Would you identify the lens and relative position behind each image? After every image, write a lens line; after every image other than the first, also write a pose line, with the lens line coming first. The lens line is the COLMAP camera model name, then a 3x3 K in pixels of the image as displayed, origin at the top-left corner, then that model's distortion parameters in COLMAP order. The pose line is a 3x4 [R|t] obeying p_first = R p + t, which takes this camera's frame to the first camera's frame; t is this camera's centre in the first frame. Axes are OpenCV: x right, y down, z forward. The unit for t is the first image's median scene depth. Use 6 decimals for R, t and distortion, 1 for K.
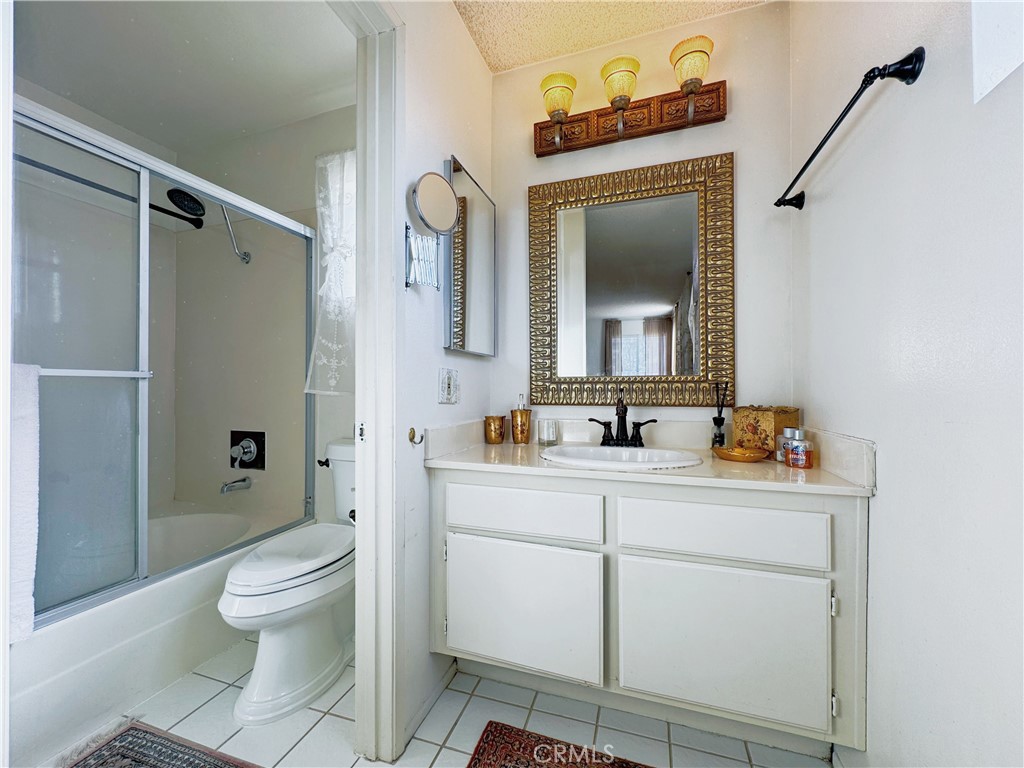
lens RADIAL K [[406.2, 0, 512.0], [0, 406.2, 384.0], [0, 0, 1]] dist [-0.000730, 0.000041]
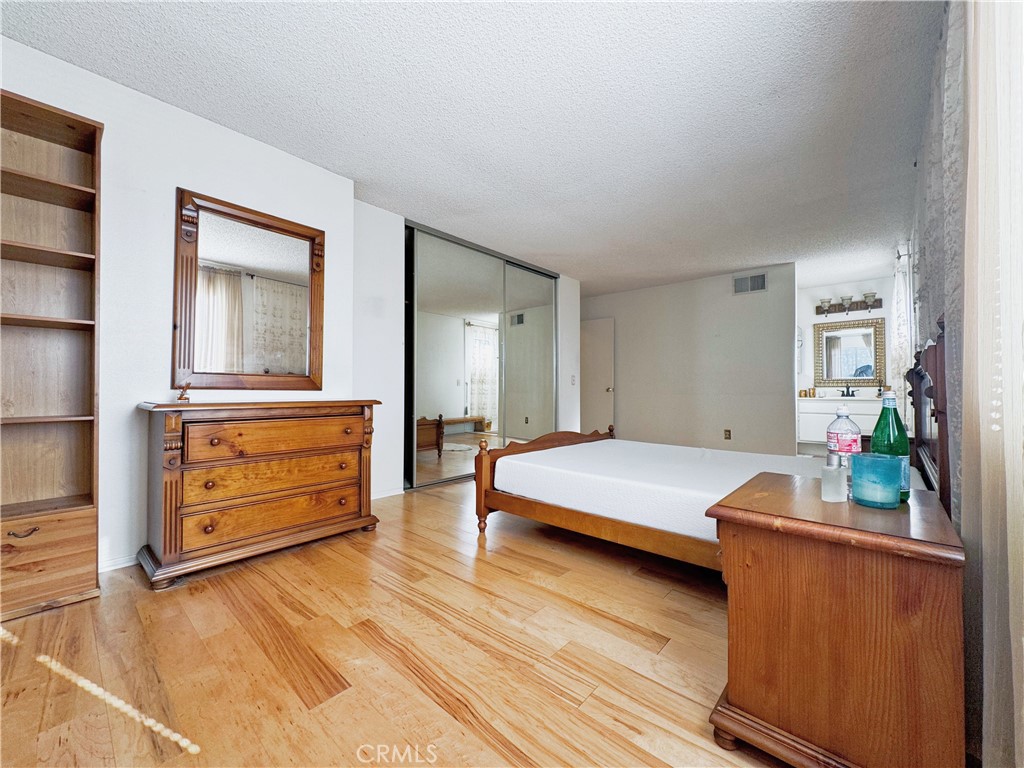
lens RADIAL K [[406.2, 0, 512.0], [0, 406.2, 384.0], [0, 0, 1]] dist [-0.000730, 0.000041]
pose [[0.917927, -0.003131, -0.396737, -1.050300], [-0.001661, 0.999930, -0.011734, 0.076252], [0.396746, 0.011430, 0.917857, -3.545377]]
